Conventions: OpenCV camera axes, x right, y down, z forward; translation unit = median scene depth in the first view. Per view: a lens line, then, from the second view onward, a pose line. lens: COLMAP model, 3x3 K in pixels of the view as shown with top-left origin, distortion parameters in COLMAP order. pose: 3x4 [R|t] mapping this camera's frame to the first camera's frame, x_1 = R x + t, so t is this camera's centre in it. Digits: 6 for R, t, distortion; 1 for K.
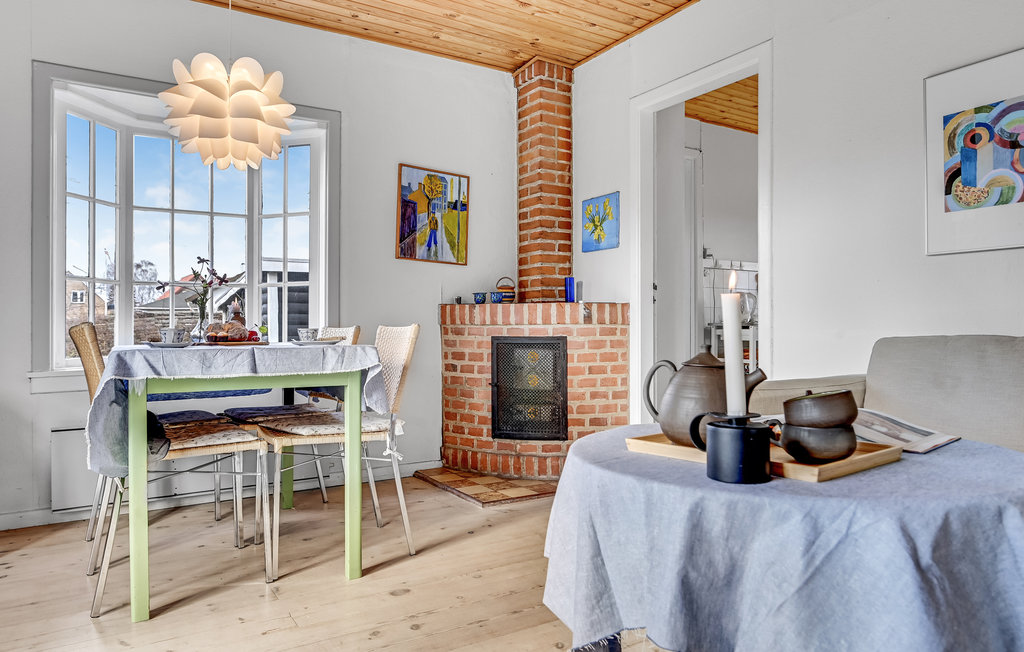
lens RADIAL K [[666.3, 0, 510.9], [0, 666.3, 325.0], [0, 0, 1]] dist [-0.004258, 0.000329]
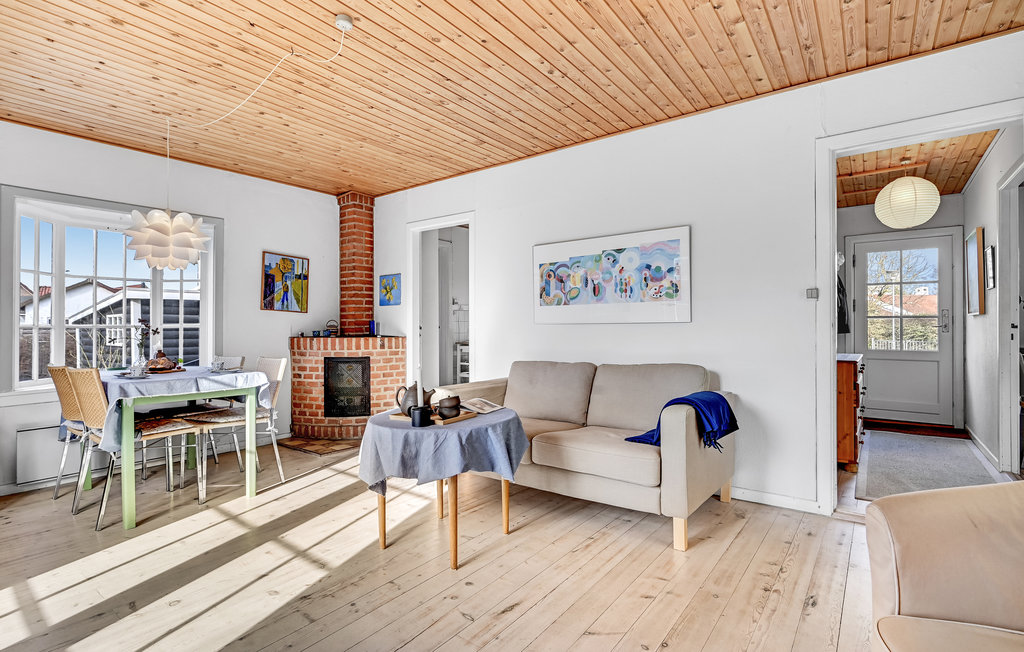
lens RADIAL K [[487.1, 0, 511.4], [0, 487.1, 324.2], [0, 0, 1]] dist [-0.009966, -0.000195]
pose [[0.935594, 0.000221, 0.353079, -0.021154], [0.001746, 0.999985, -0.005252, -0.062084], [-0.353075, 0.005530, 0.935579, -0.342078]]
